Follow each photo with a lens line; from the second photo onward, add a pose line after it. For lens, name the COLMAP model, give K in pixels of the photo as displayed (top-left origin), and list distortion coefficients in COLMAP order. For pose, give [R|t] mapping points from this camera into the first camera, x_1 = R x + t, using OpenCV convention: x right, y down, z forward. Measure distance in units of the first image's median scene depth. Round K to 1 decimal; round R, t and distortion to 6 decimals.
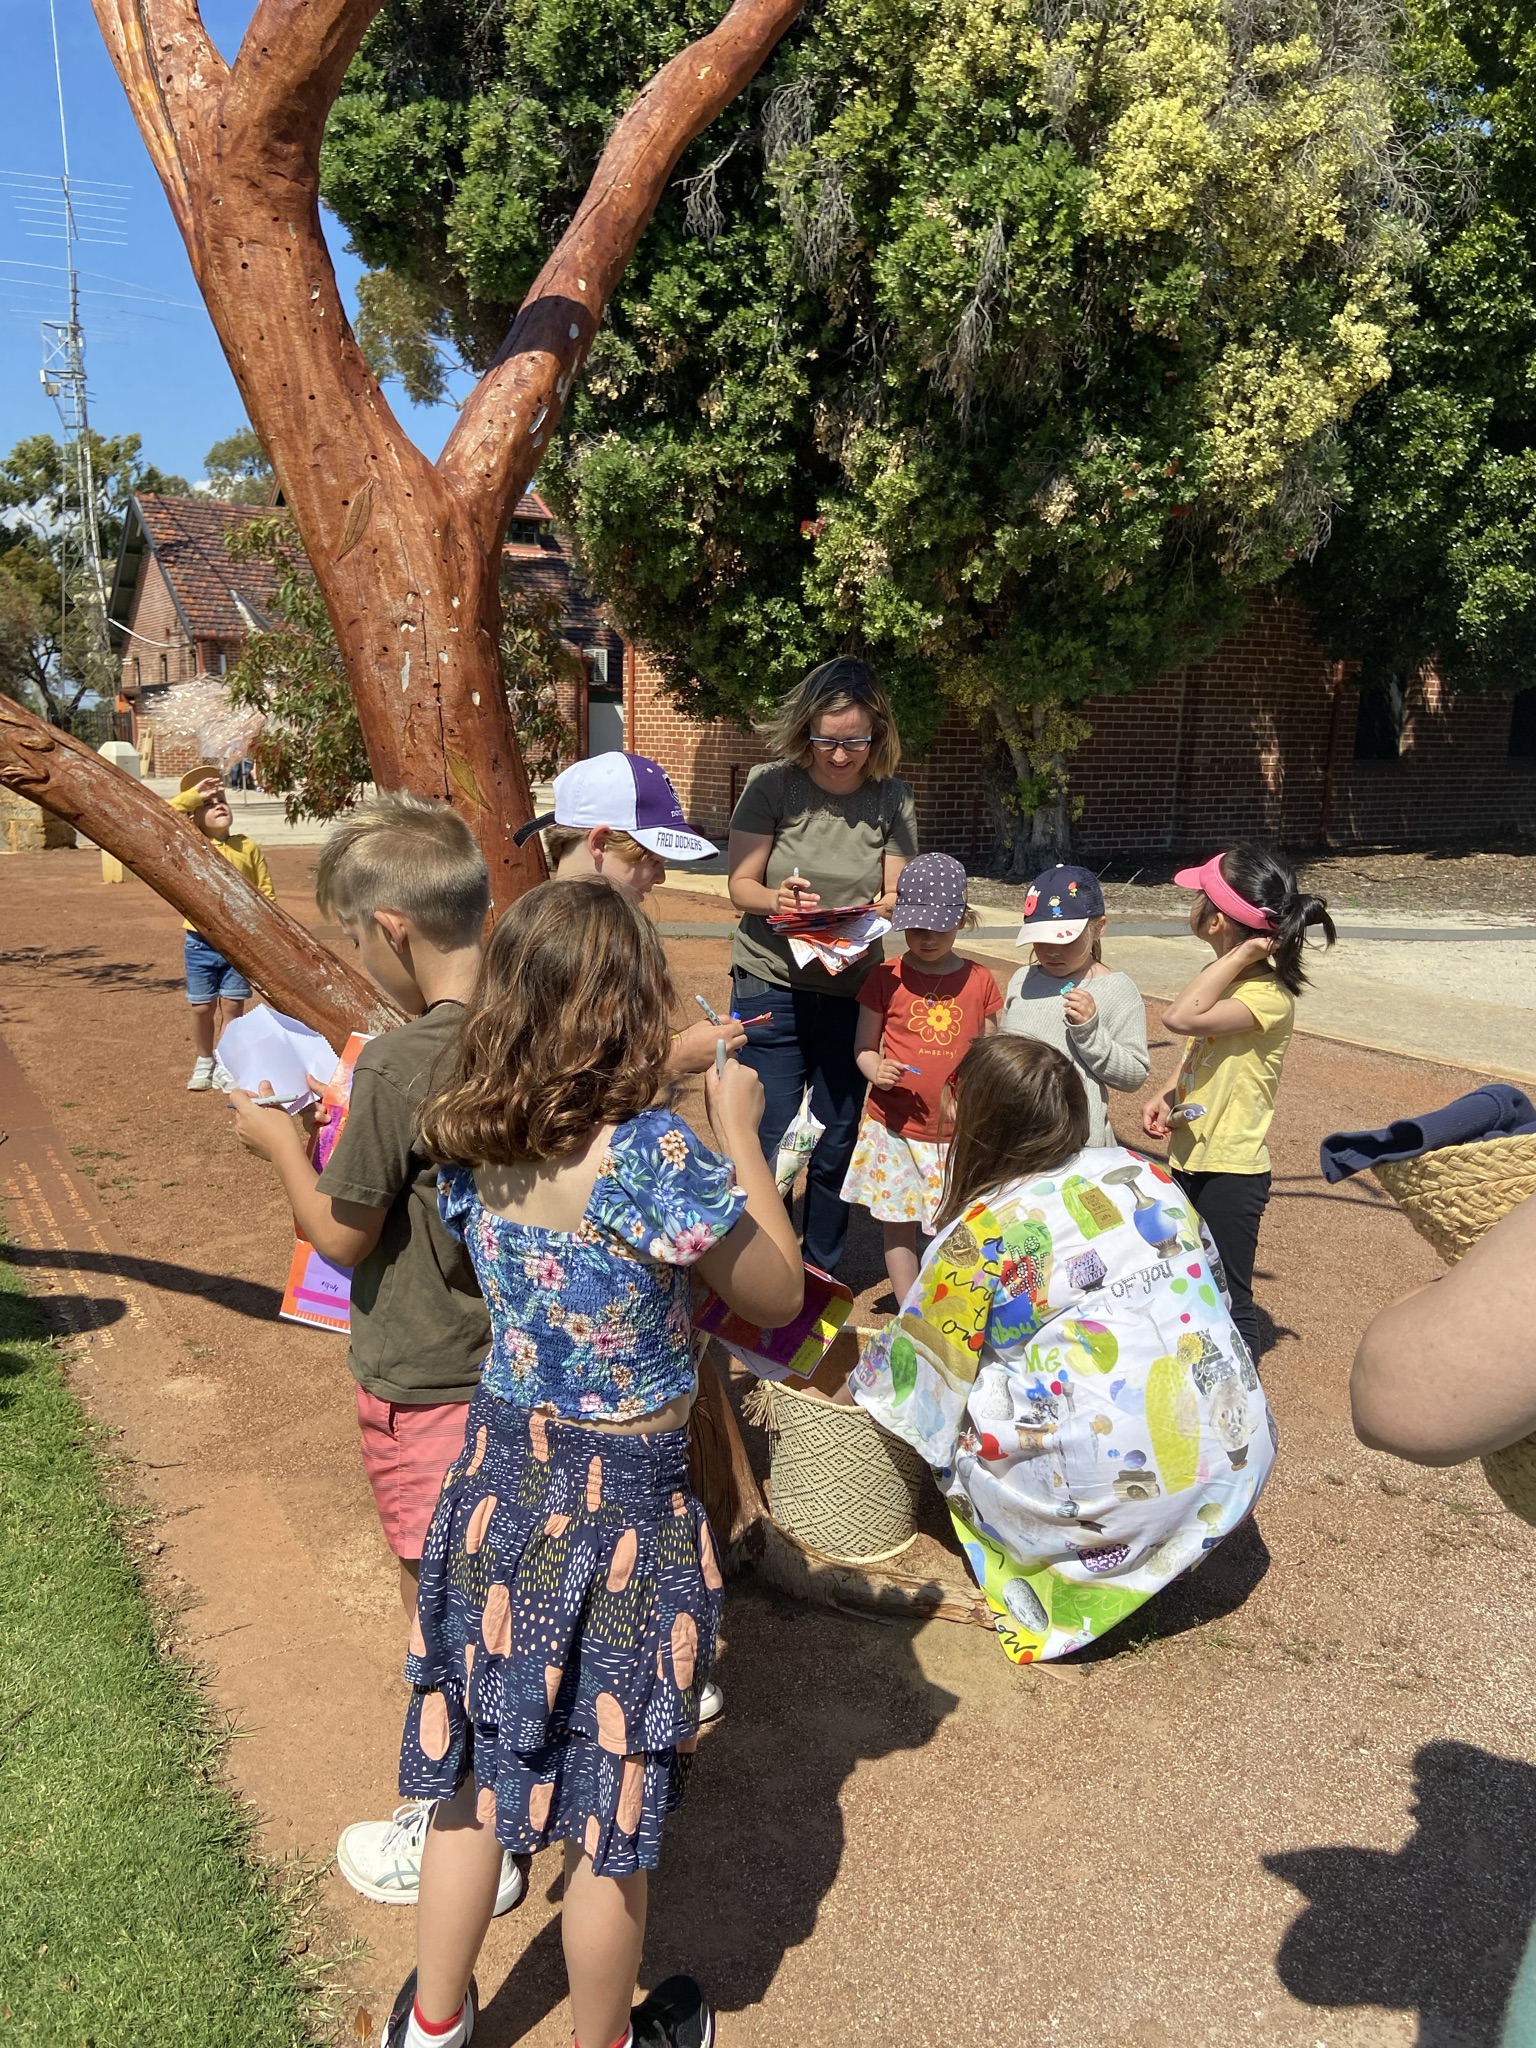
lens RADIAL K [[1819.6, 0, 771.1], [0, 1819.6, 989.3], [0, 0, 1]] dist [0.195952, -0.239316]
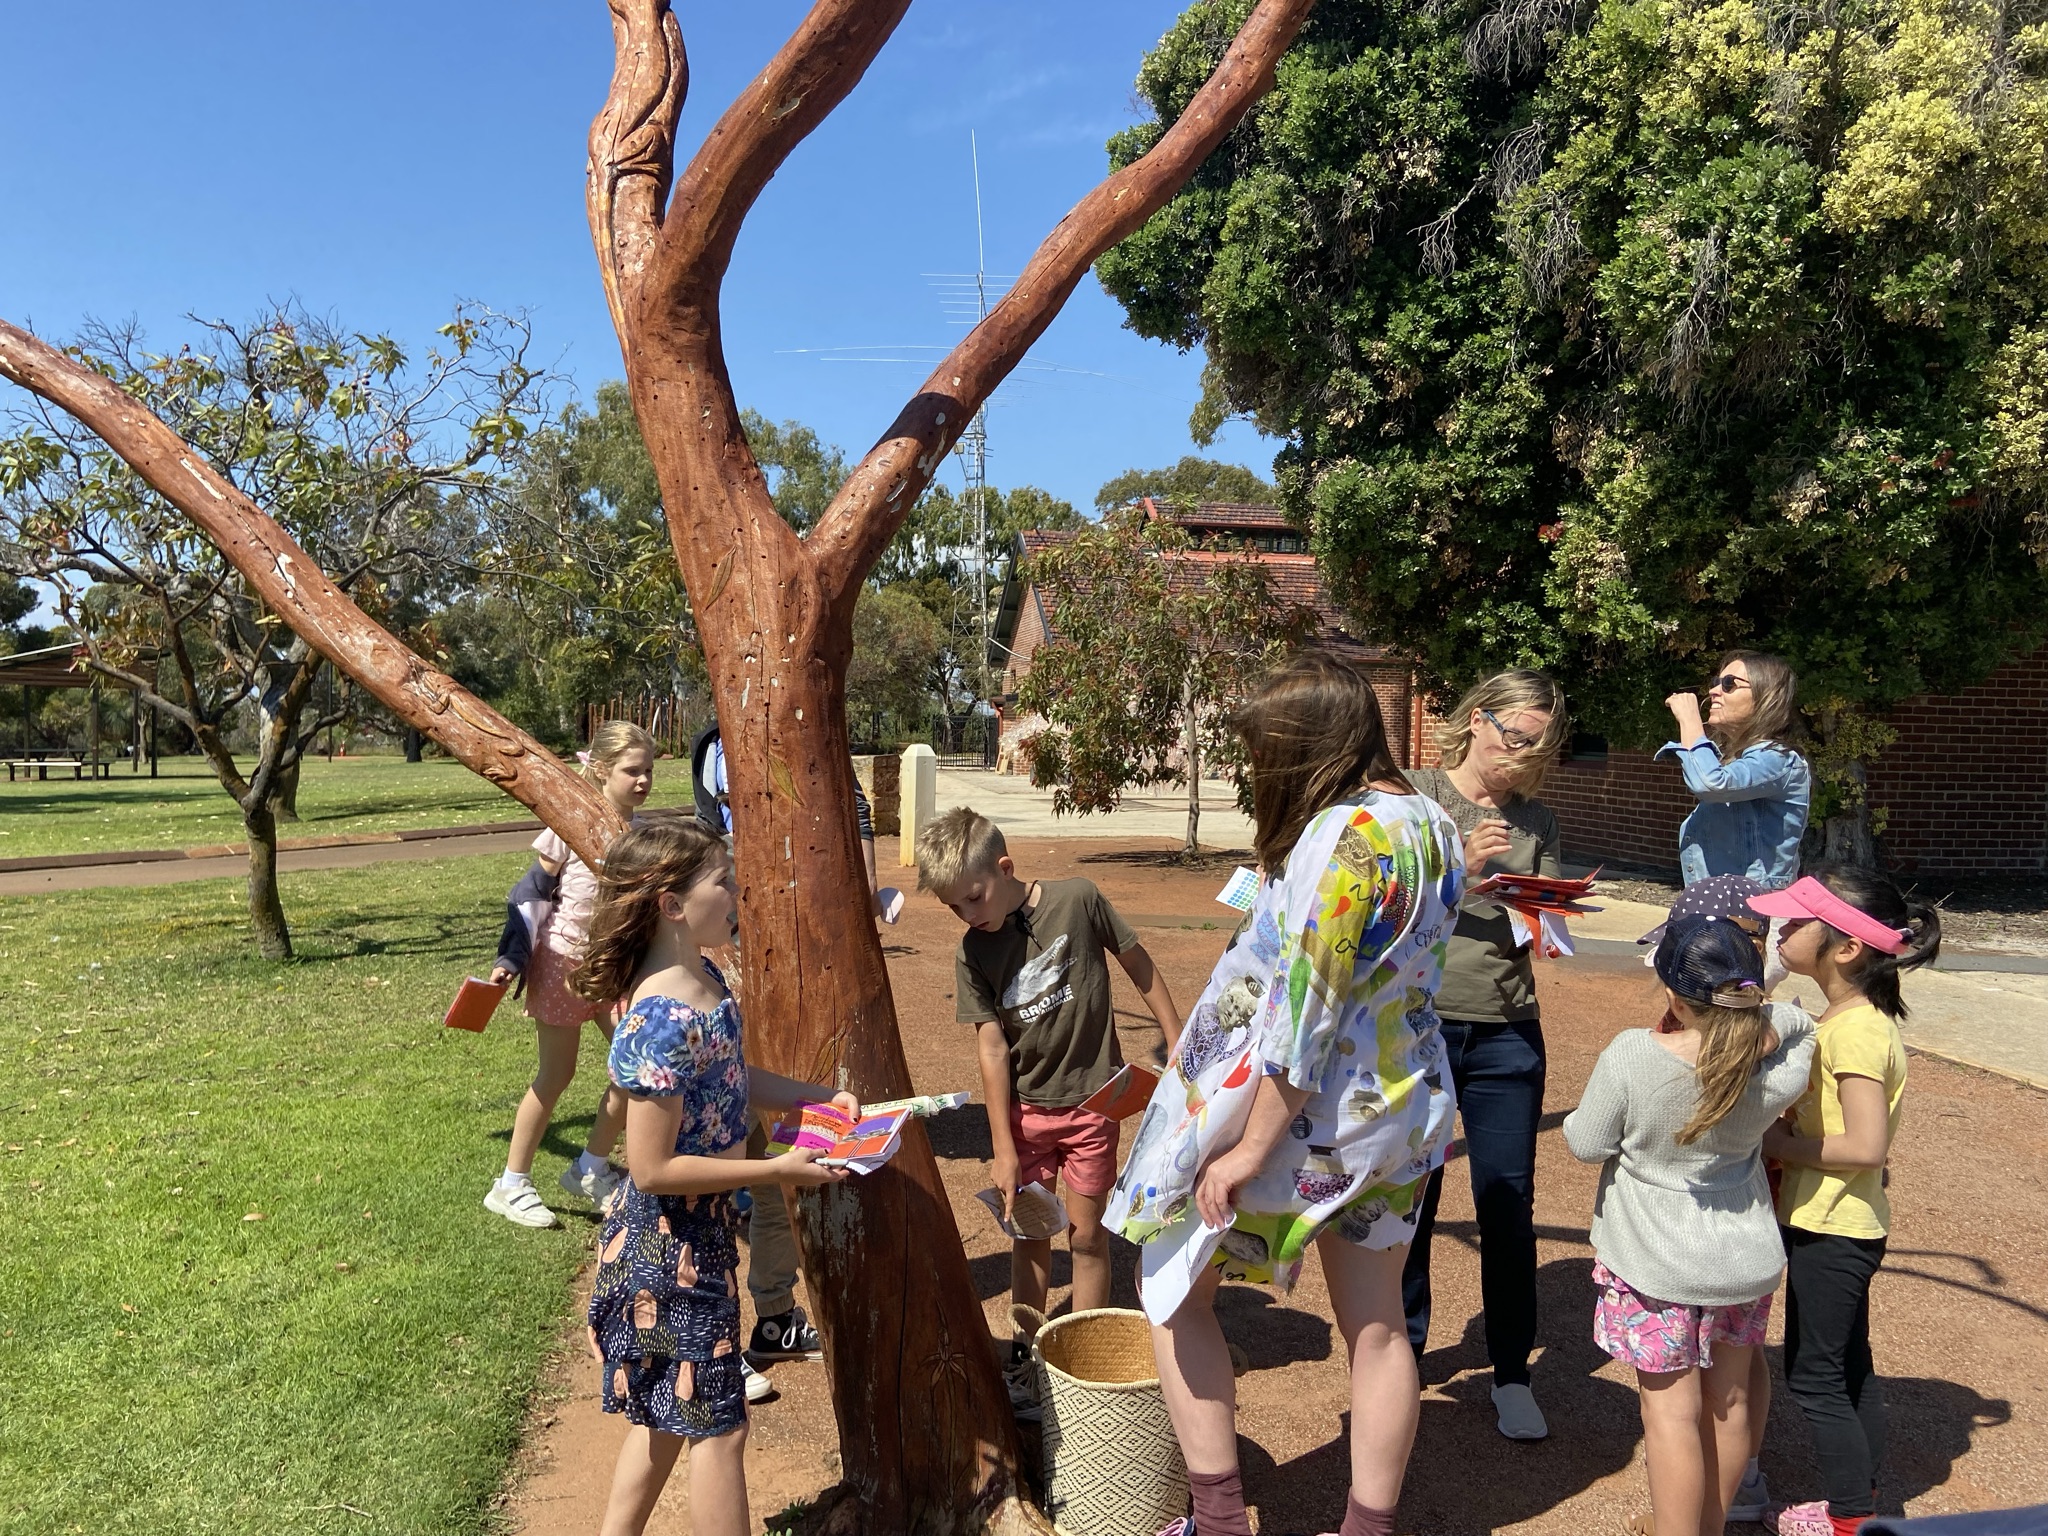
lens RADIAL K [[1819.6, 0, 1024.0], [0, 1819.6, 768.0], [0, 0, 1]] dist [0.195952, -0.239316]
pose [[0.921284, 0.010466, -0.388751, 0.158087], [-0.055995, 0.992791, -0.105971, -0.000143], [0.384839, 0.119397, 0.915228, -0.021699]]
